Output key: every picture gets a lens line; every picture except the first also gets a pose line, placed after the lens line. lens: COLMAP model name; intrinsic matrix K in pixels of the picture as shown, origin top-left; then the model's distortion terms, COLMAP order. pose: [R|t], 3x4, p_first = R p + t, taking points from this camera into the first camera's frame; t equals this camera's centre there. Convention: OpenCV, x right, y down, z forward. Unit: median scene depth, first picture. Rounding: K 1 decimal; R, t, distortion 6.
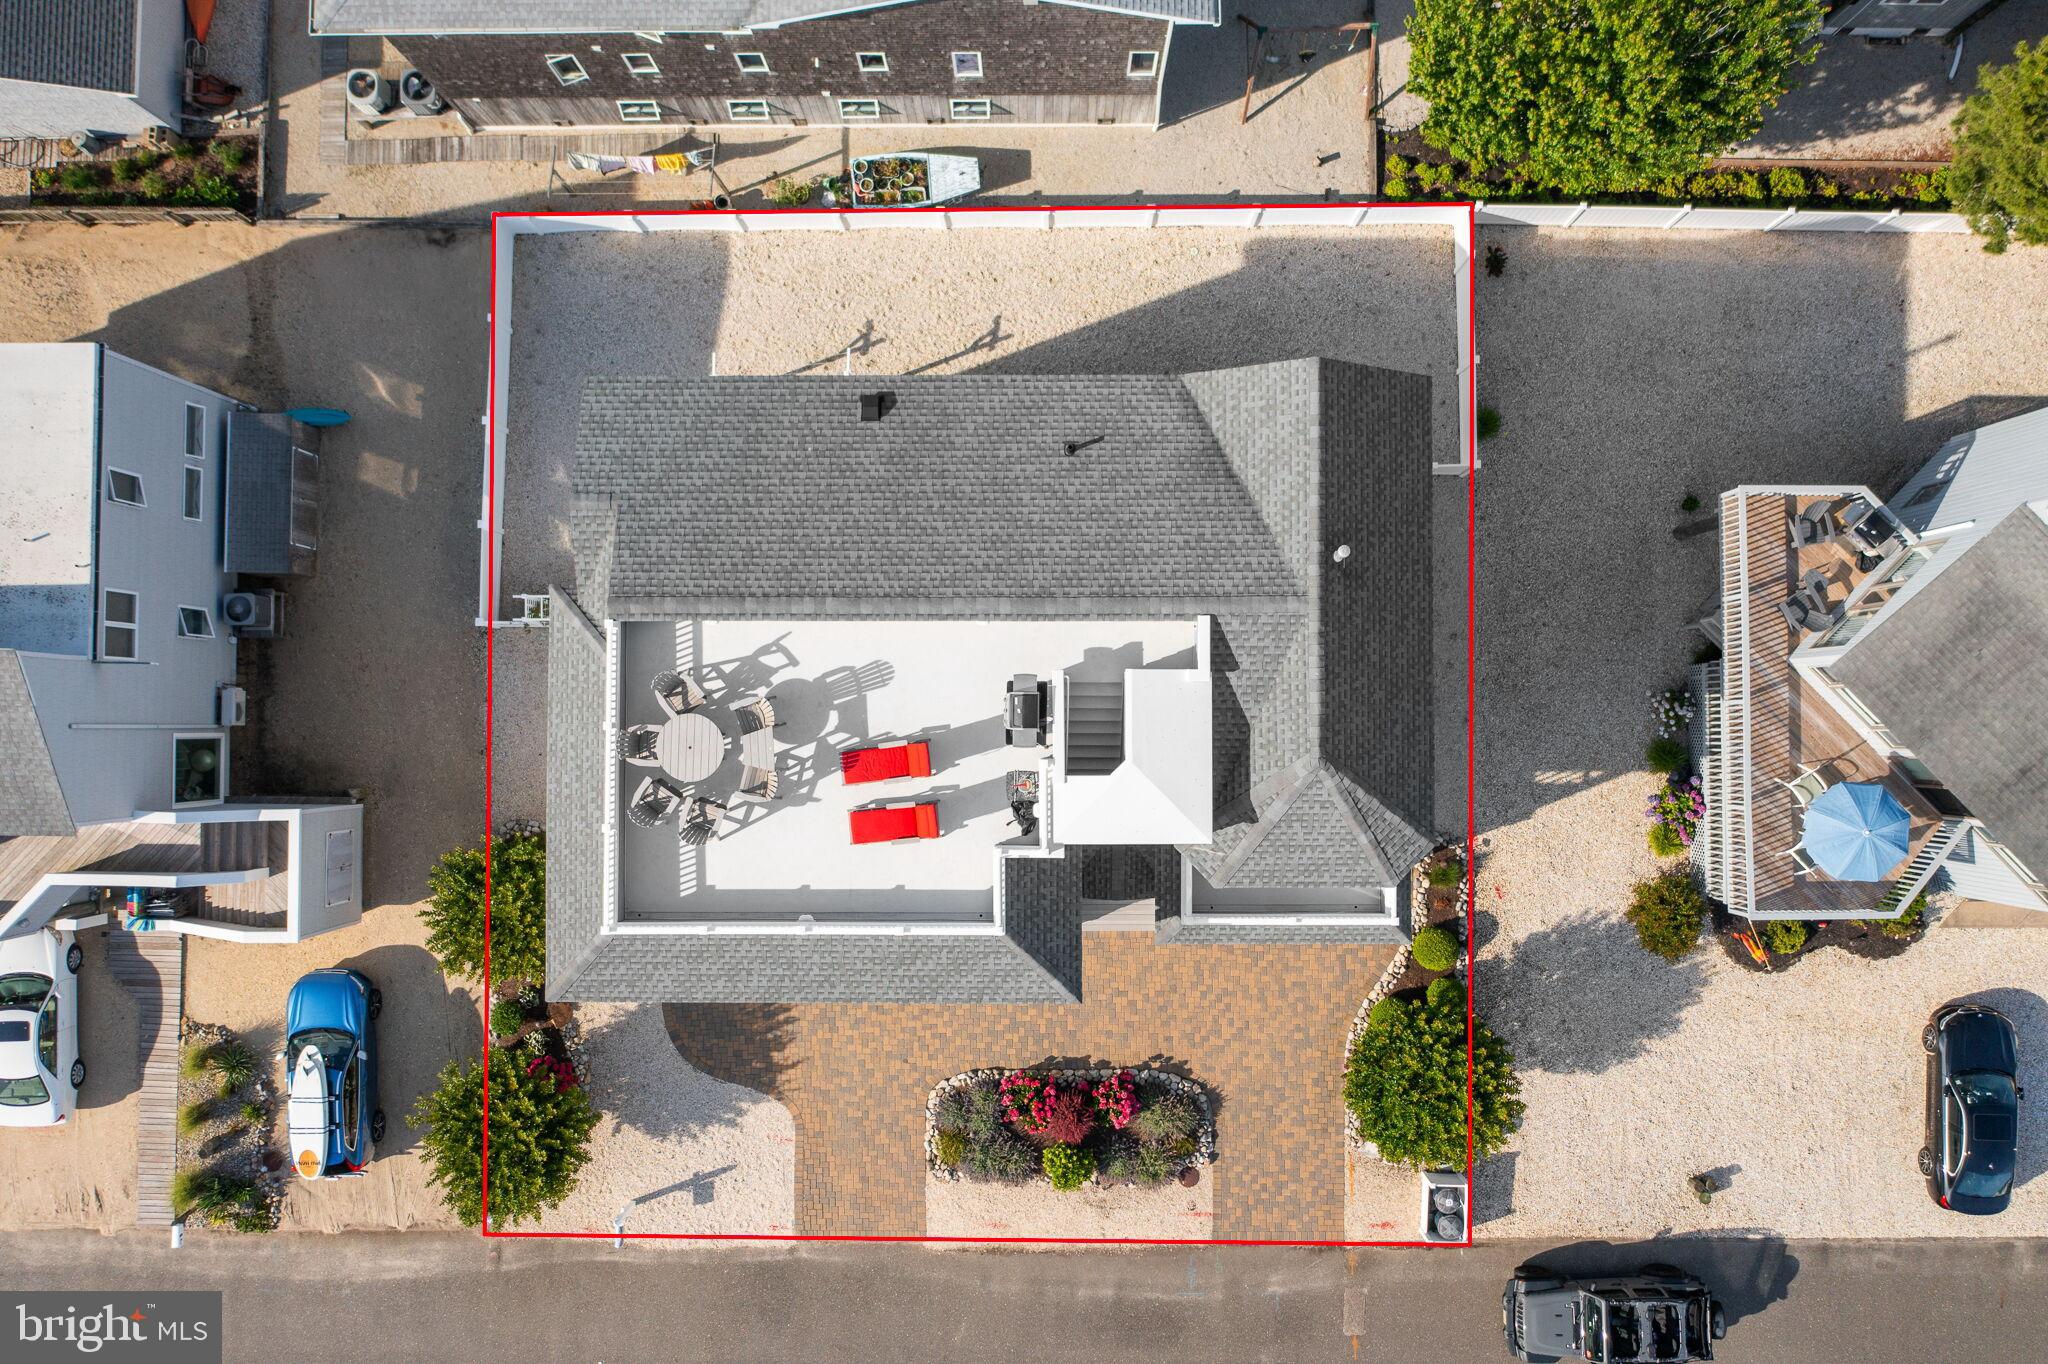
lens RADIAL K [[1622.9, 0, 1024.0], [0, 1622.9, 682.0], [0, 0, 1]] dist [-0.025296, 0.005820]
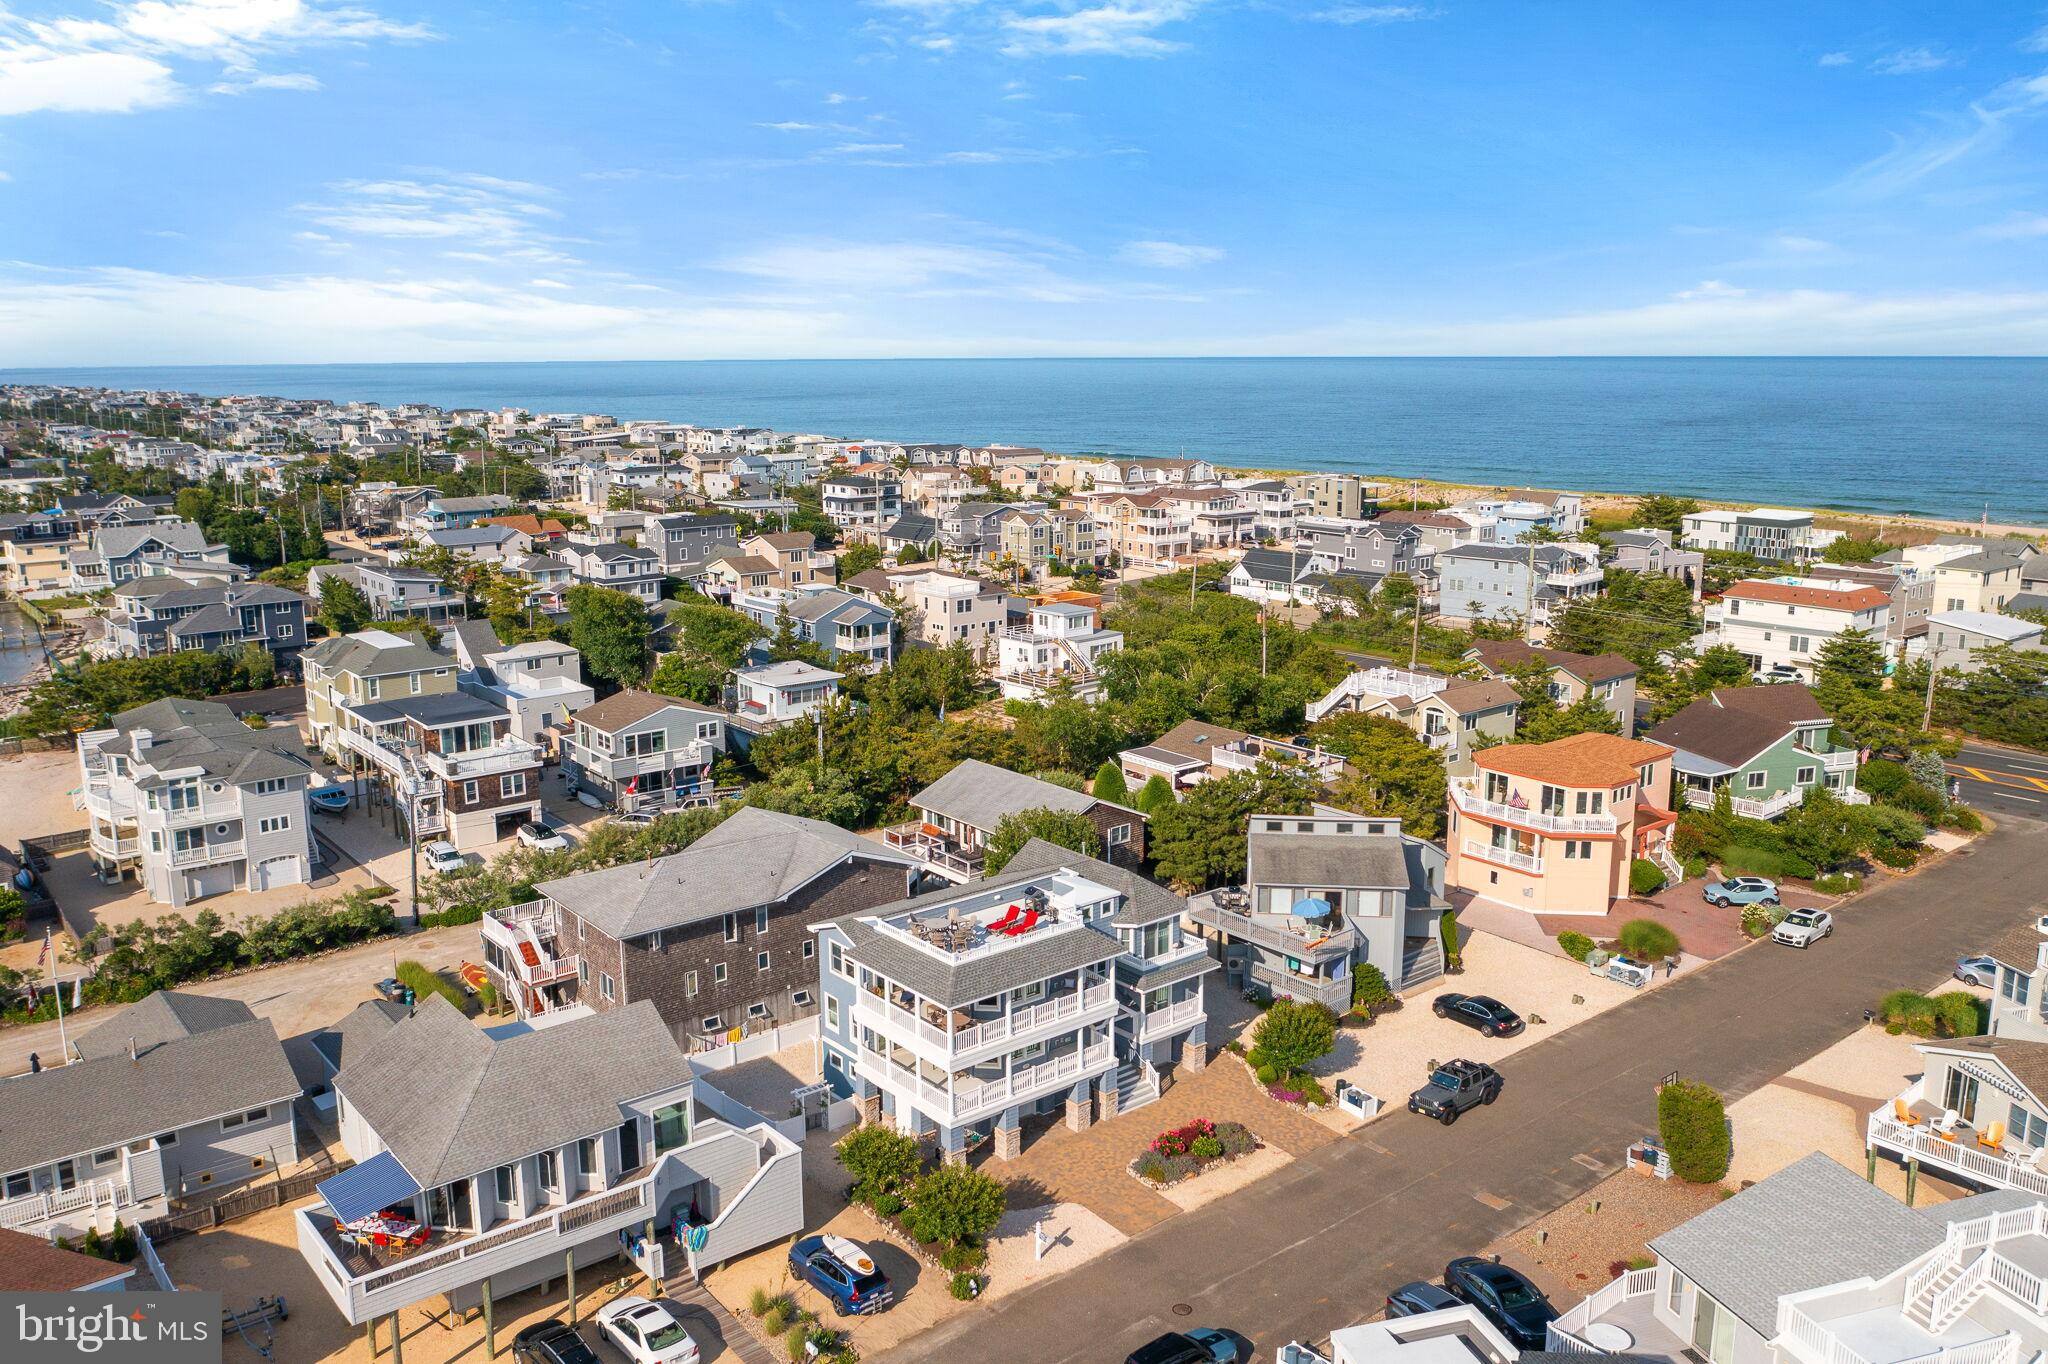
lens RADIAL K [[1611.2, 0, 1024.0], [0, 1611.2, 682.0], [0, 0, 1]] dist [-0.024379, 0.004250]
pose [[0.773999, -0.115560, 0.622552, -1.309975], [0.633061, 0.160858, -0.757205, 1.585917], [-0.012639, 0.980189, 0.197660, 0.125937]]
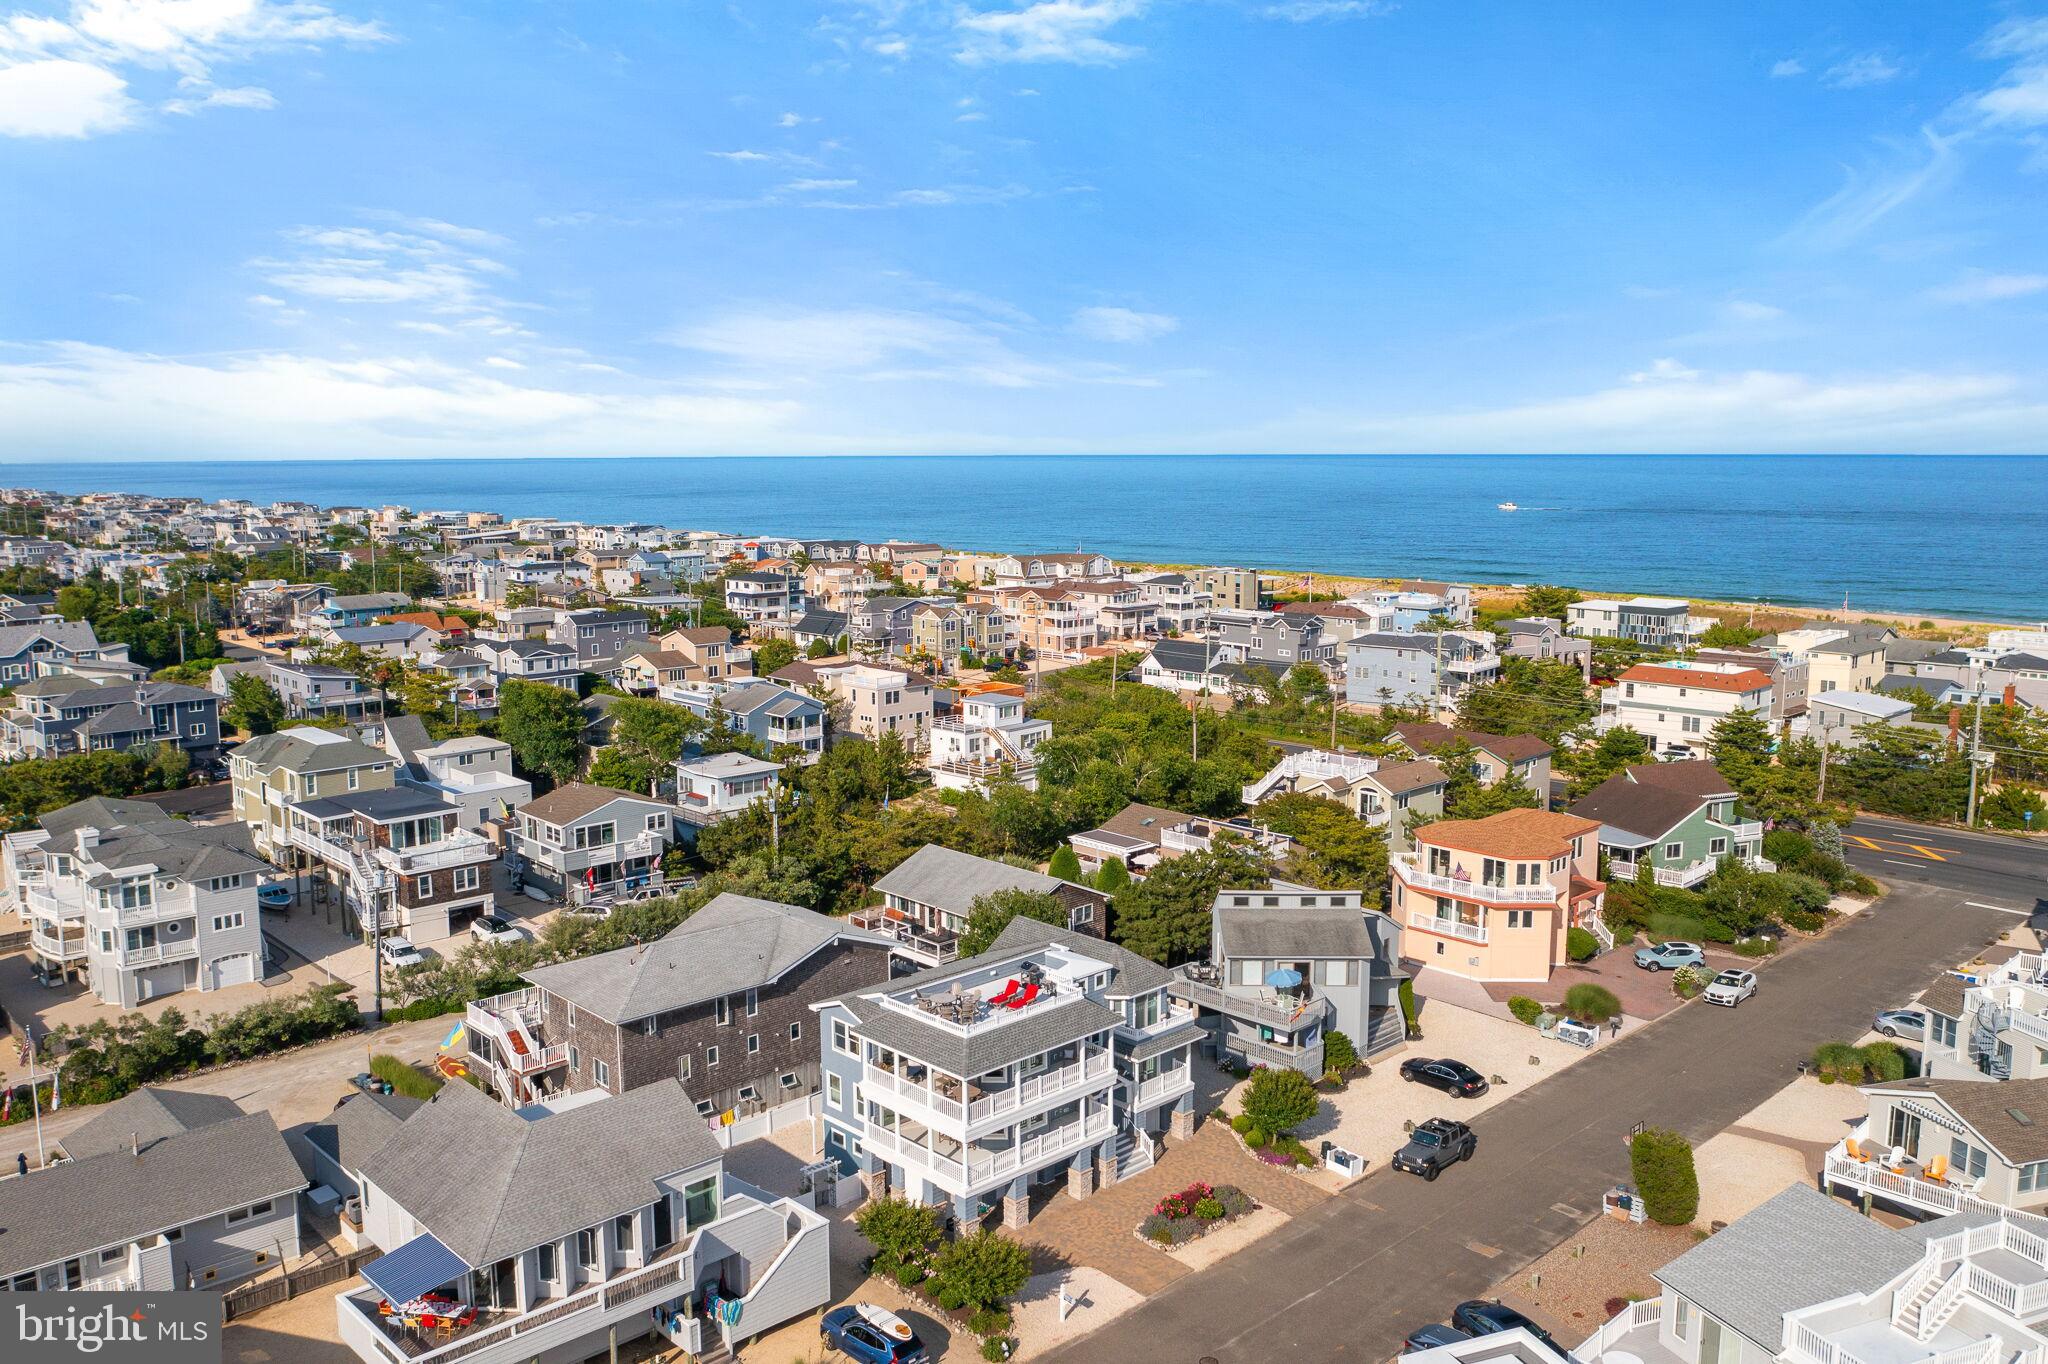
lens RADIAL K [[1613.6, 0, 1024.0], [0, 1613.6, 682.0], [0, 0, 1]] dist [-0.030145, 0.002539]
pose [[0.722343, -0.085895, 0.686179, -1.487531], [0.691403, 0.109037, -0.714194, 1.548423], [-0.013473, 0.990320, 0.138151, 0.131119]]
